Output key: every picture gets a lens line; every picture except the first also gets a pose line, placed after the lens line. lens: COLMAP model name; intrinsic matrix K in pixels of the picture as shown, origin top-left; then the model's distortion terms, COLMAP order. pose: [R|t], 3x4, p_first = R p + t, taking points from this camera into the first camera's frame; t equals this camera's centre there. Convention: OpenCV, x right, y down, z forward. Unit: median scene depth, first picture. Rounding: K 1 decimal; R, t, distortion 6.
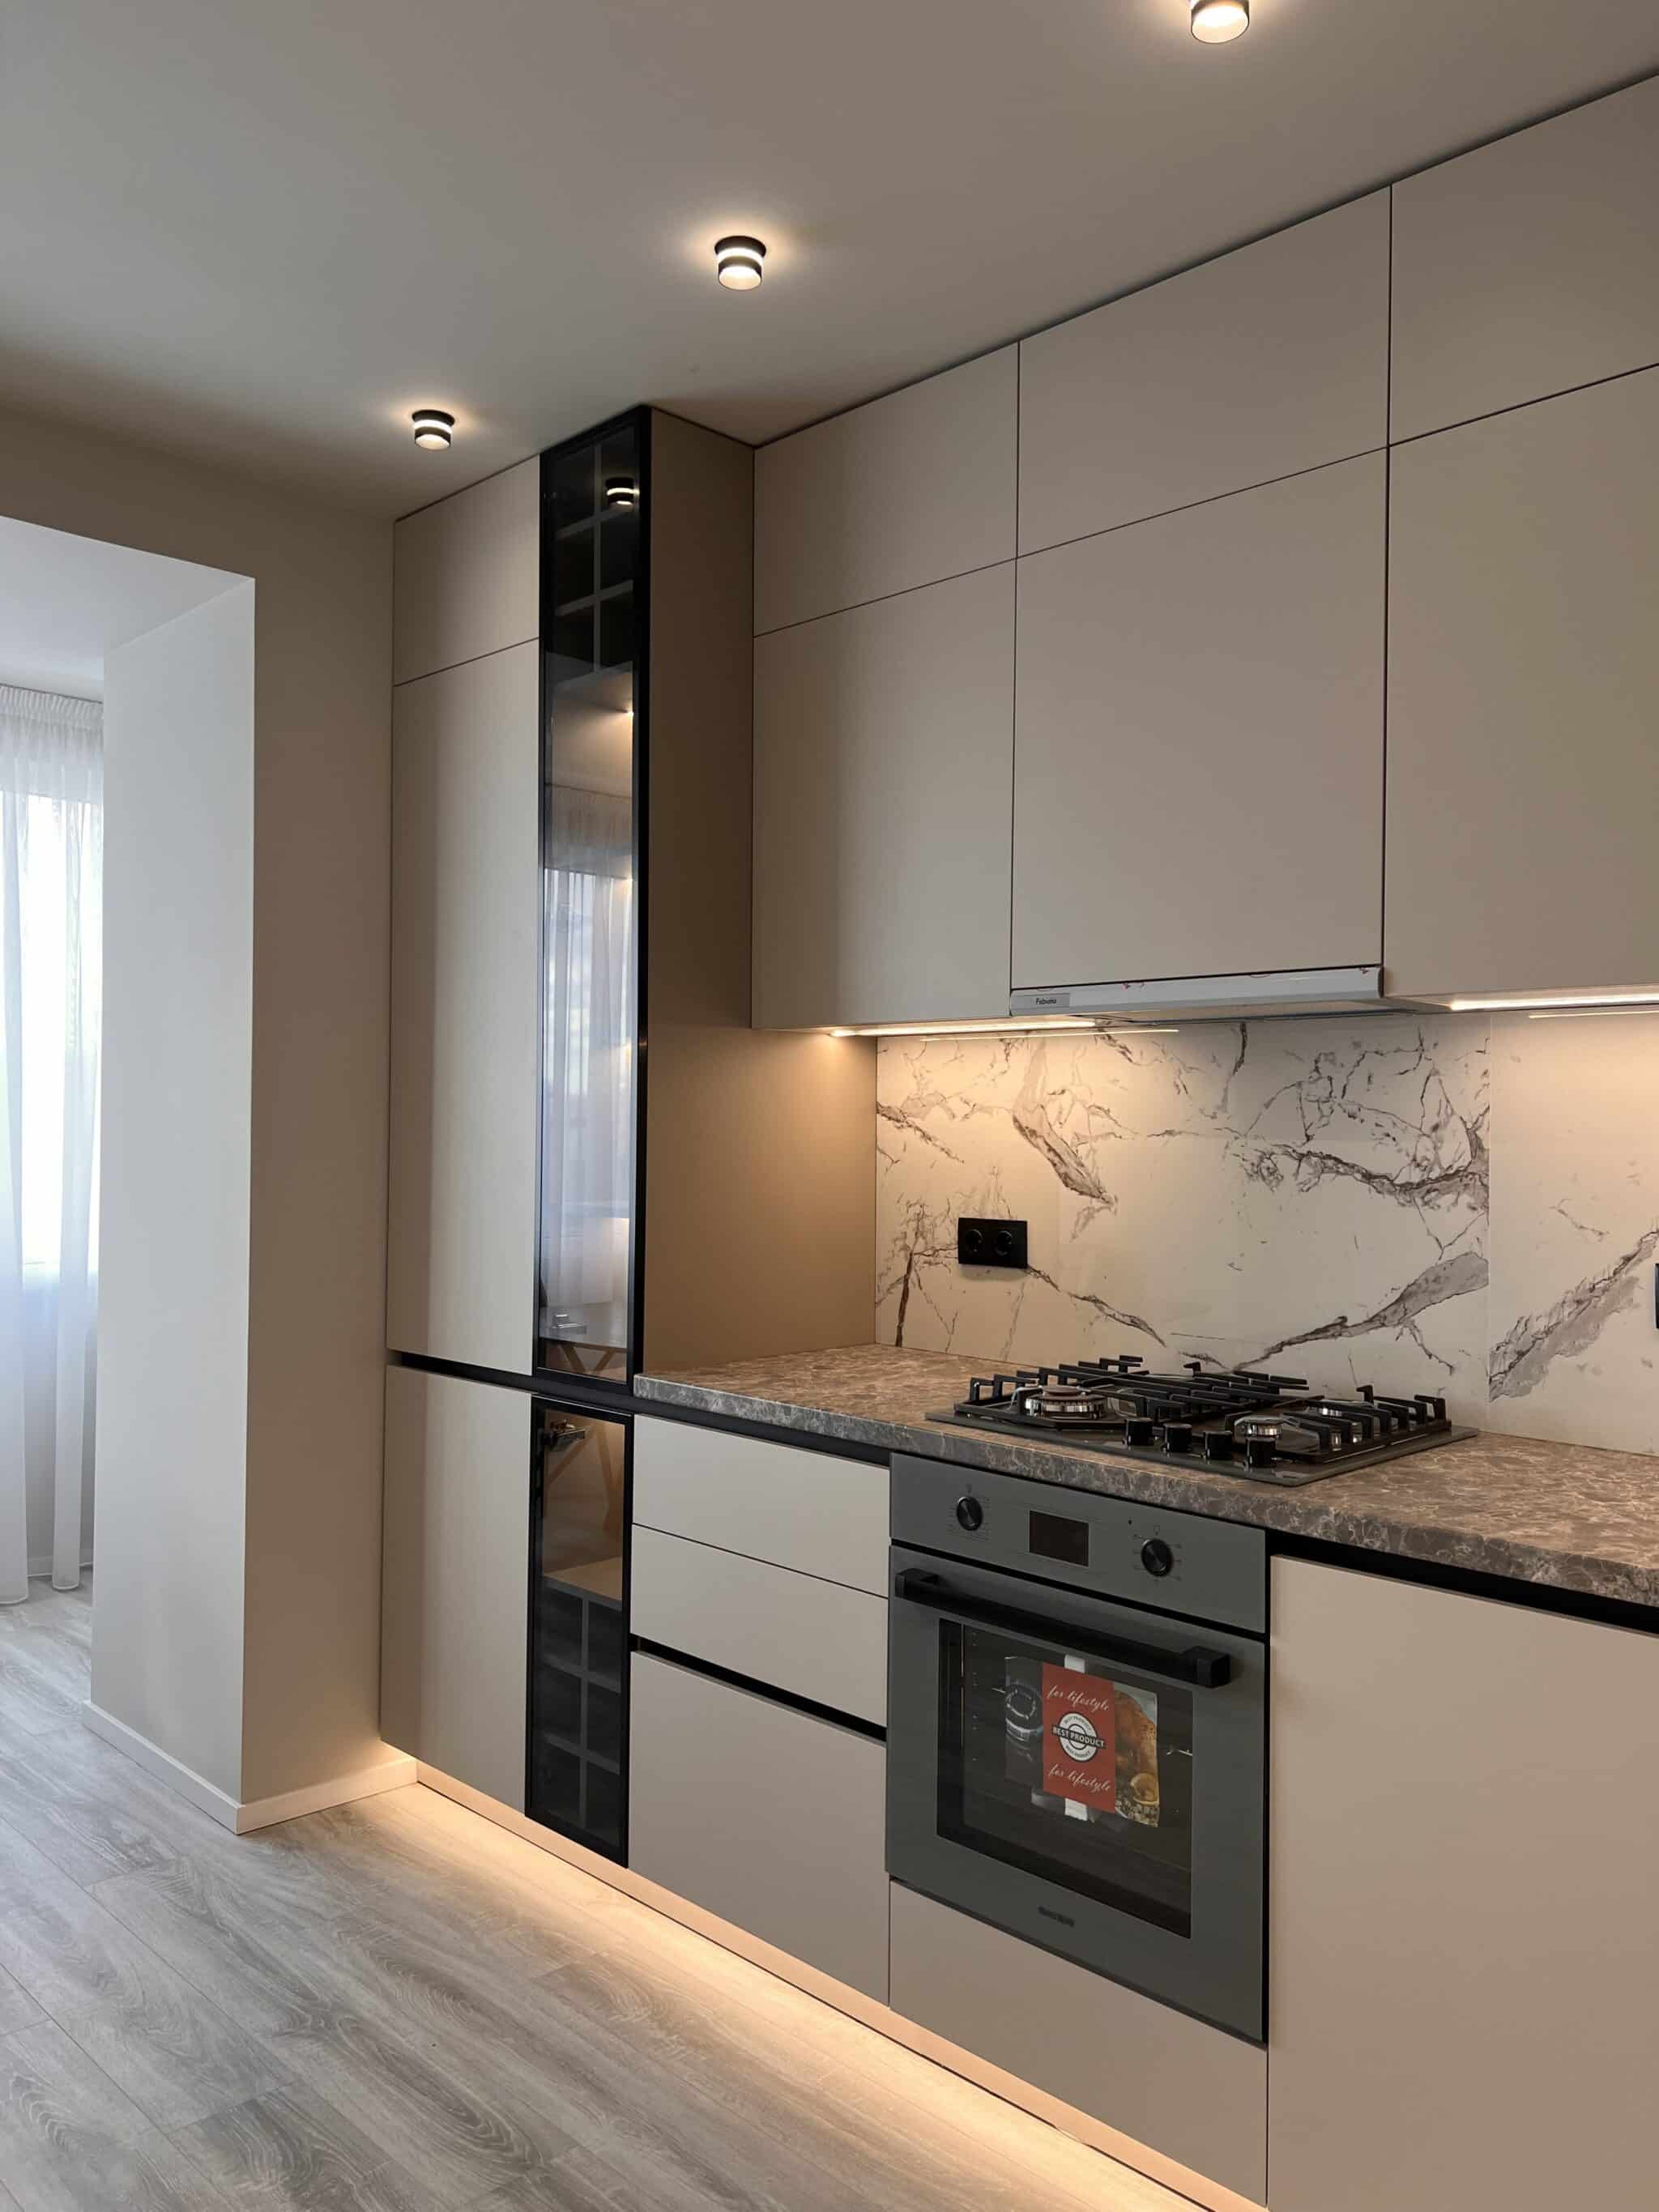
lens RADIAL K [[1663.8, 0, 826.2], [0, 1663.8, 1113.4], [0, 0, 1]] dist [0.054620, -0.065887]
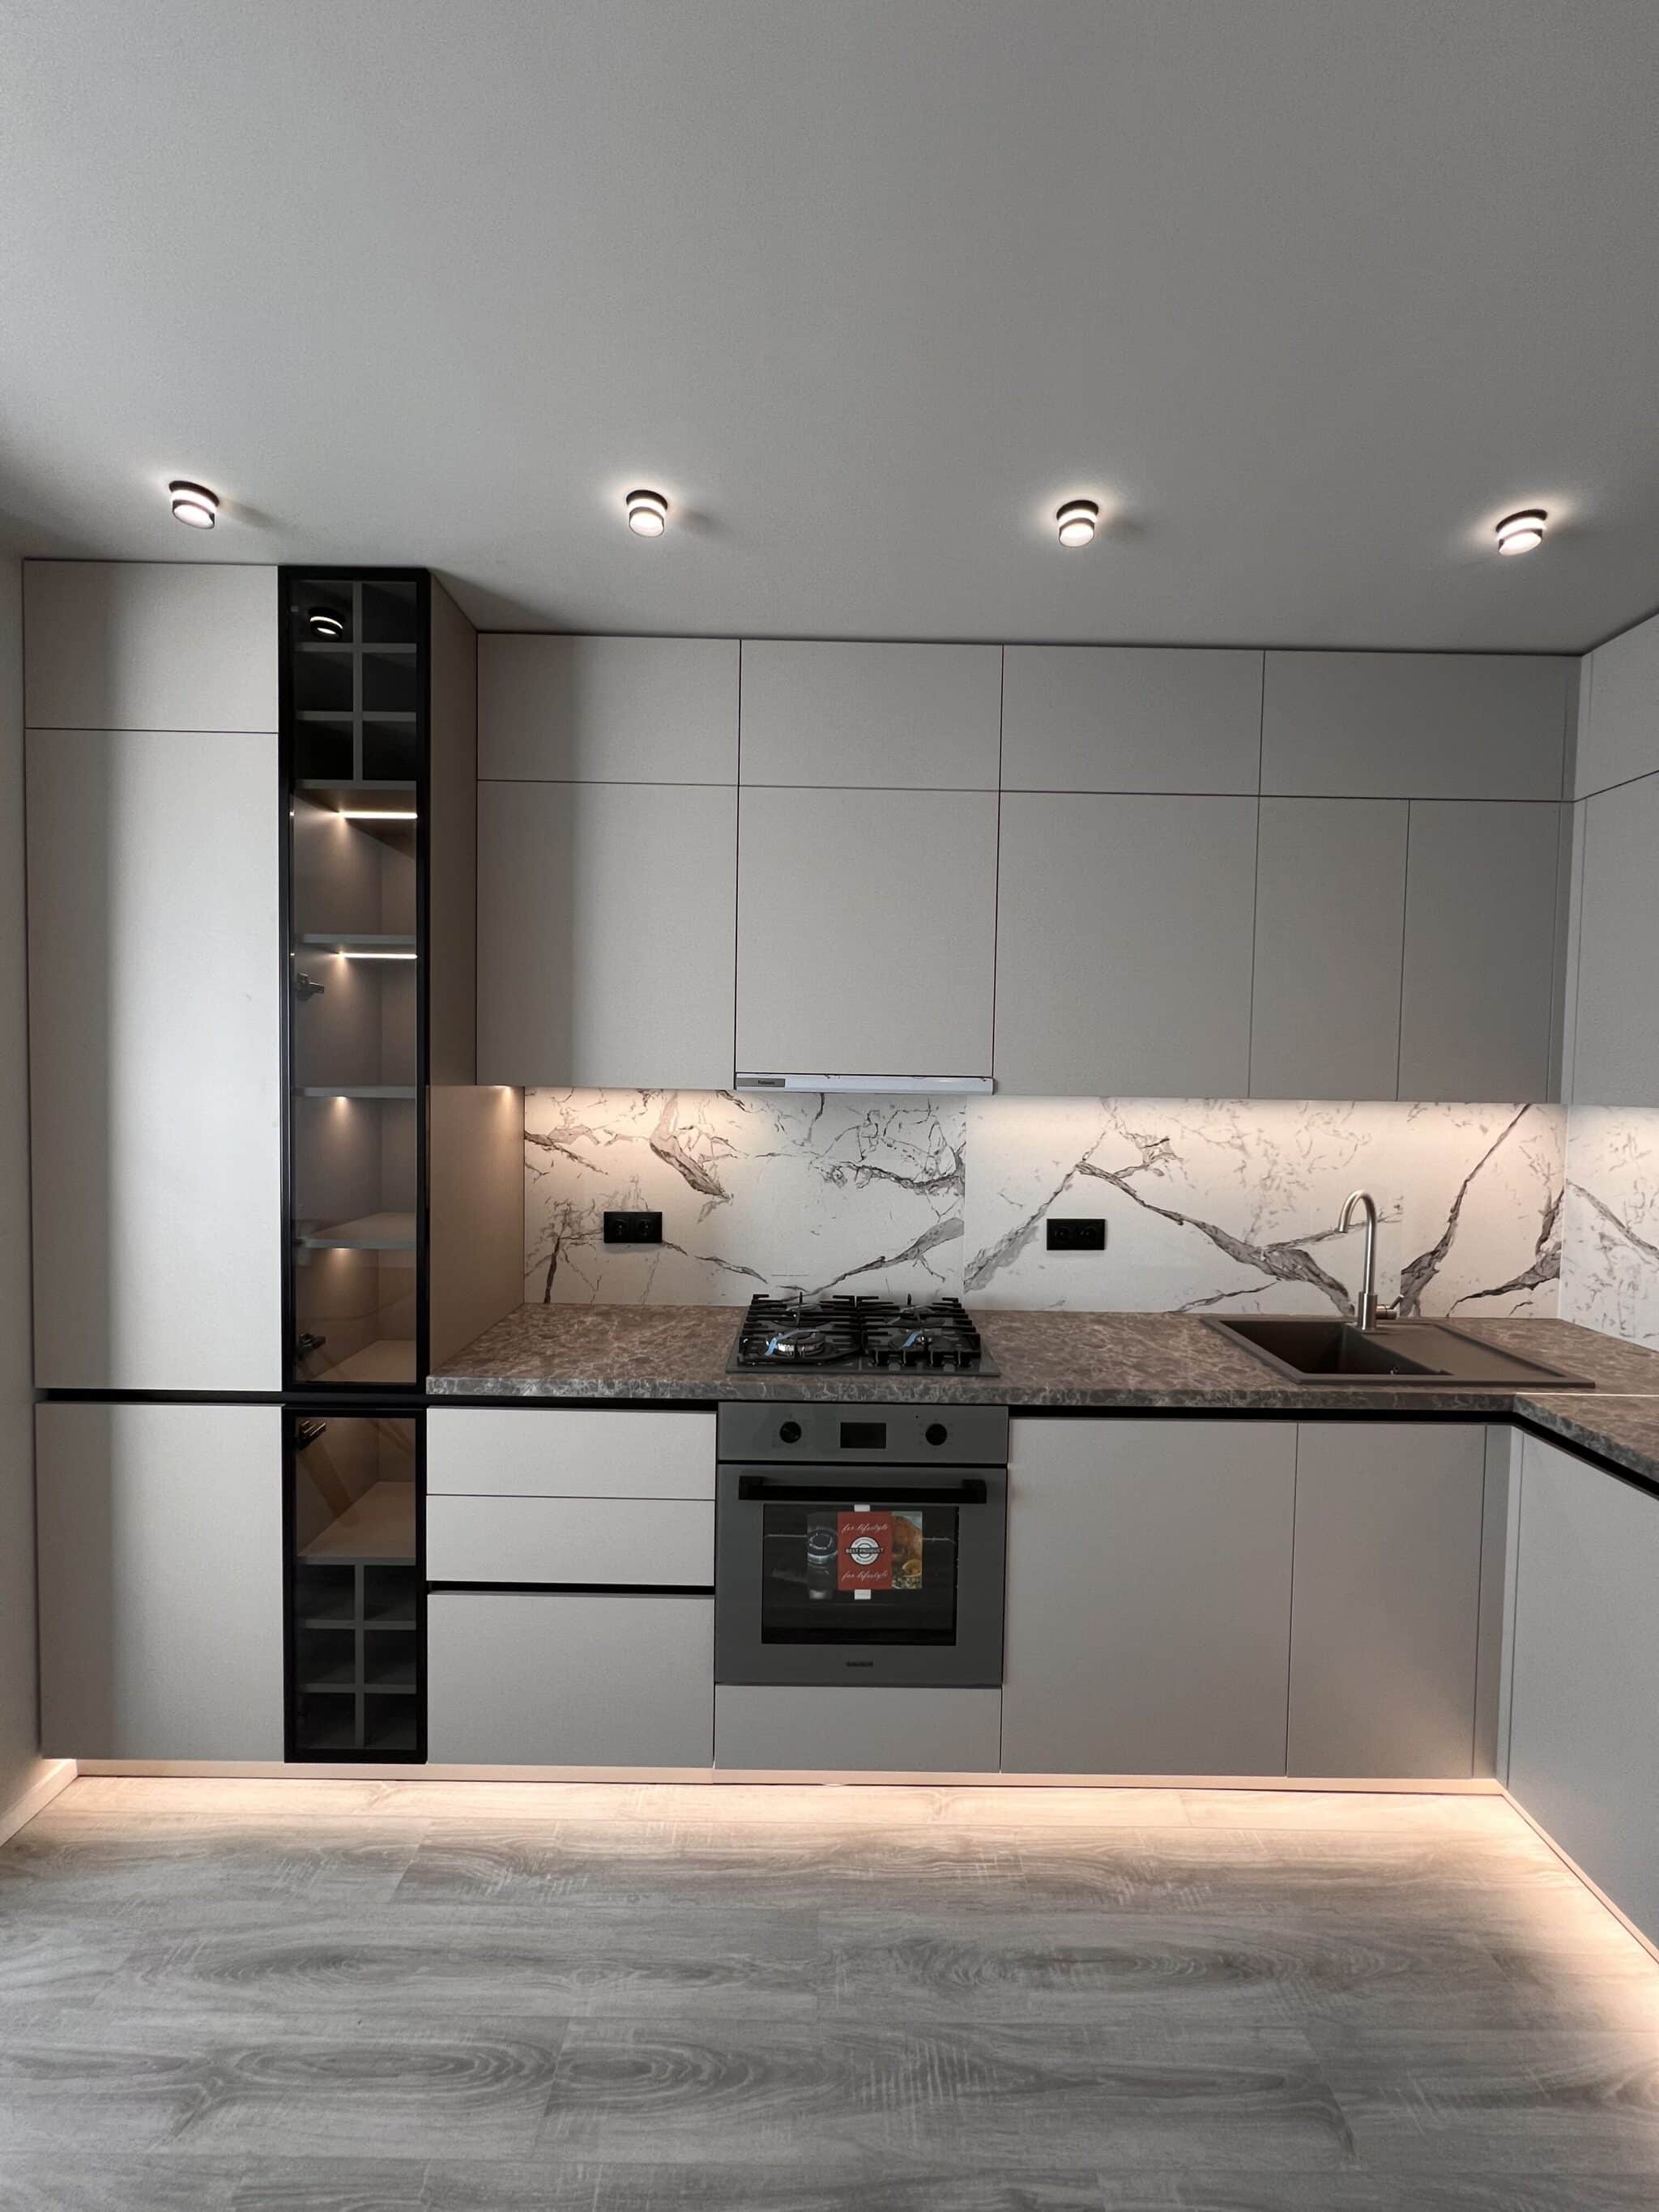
lens RADIAL K [[882.6, 0, 829.1], [0, 882.6, 1107.7], [0, 0, 1]] dist [-0.002049, 0.000170]
pose [[0.700423, -0.024533, 0.713307, -0.398840], [-0.012615, 0.998827, 0.046741, -0.081117], [-0.713617, -0.041737, 0.699292, 0.375766]]
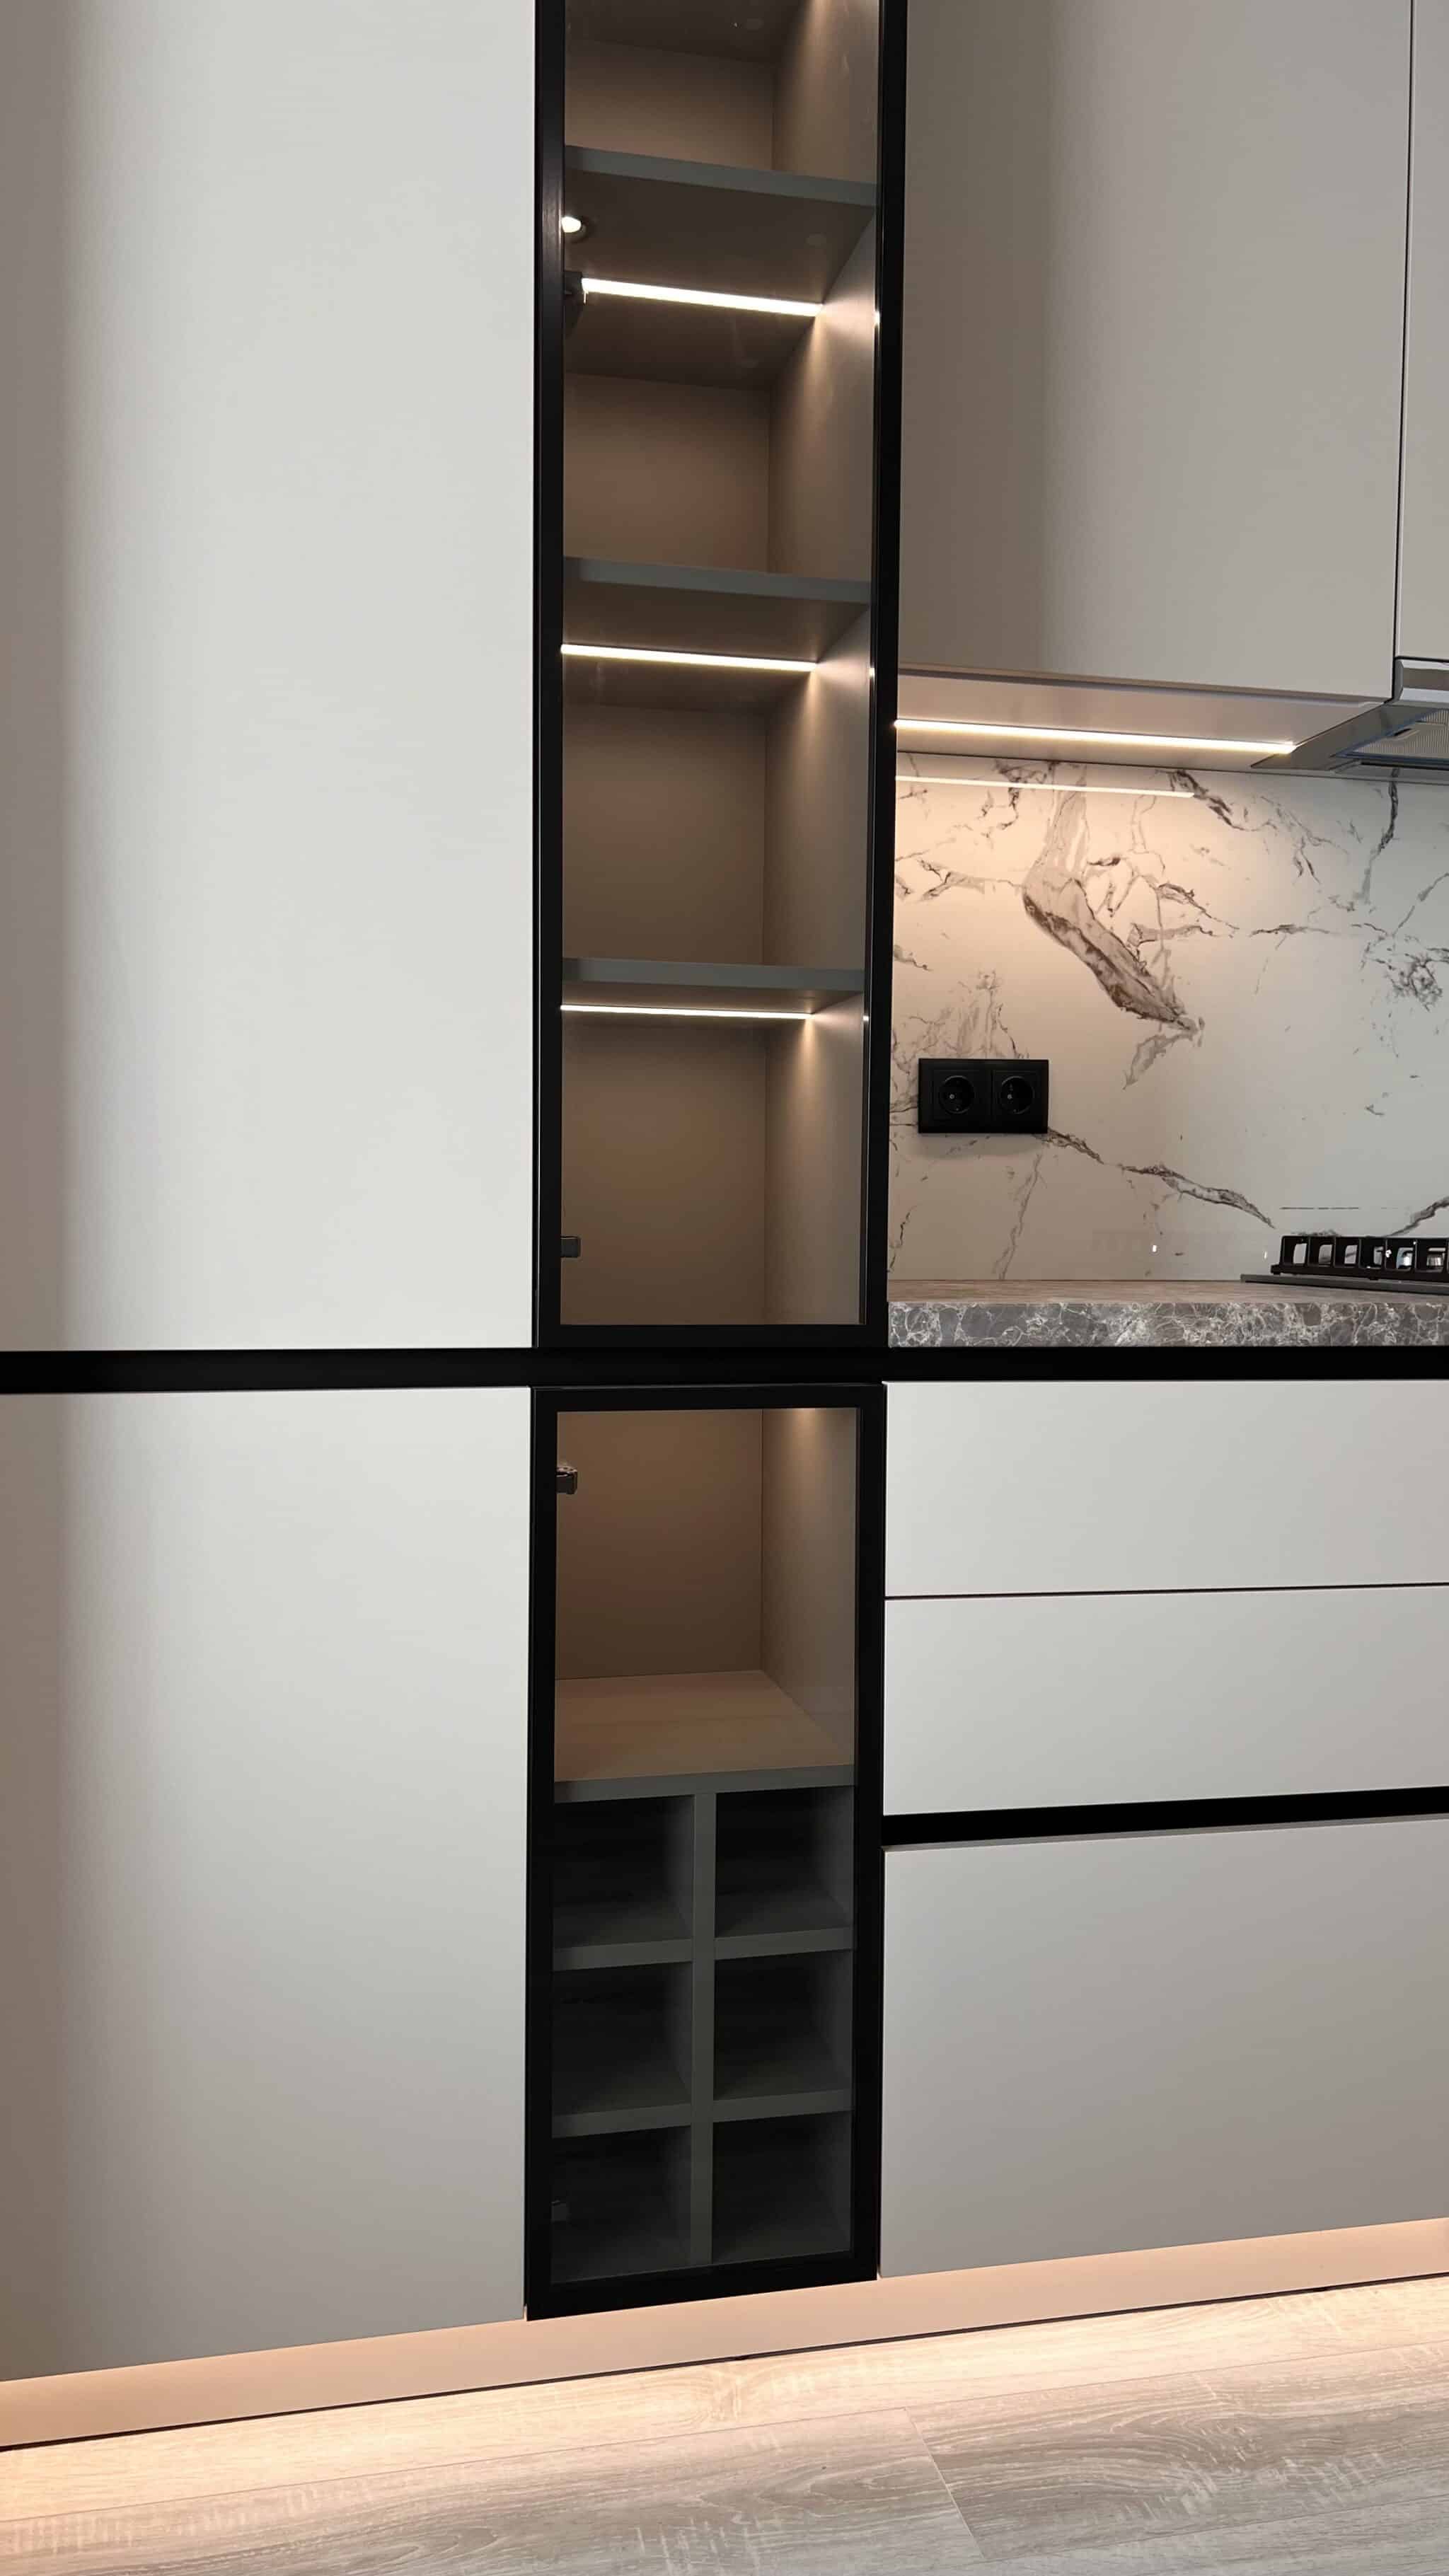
lens RADIAL K [[1930.5, 0, 701.8], [0, 1930.5, 1312.7], [0, 0, 1]] dist [0.060099, -0.072165]
pose [[0.536306, -0.044702, 0.842839, -0.684002], [-0.007346, 0.998311, 0.057622, 0.138871], [-0.843992, -0.037095, 0.535072, 0.808446]]
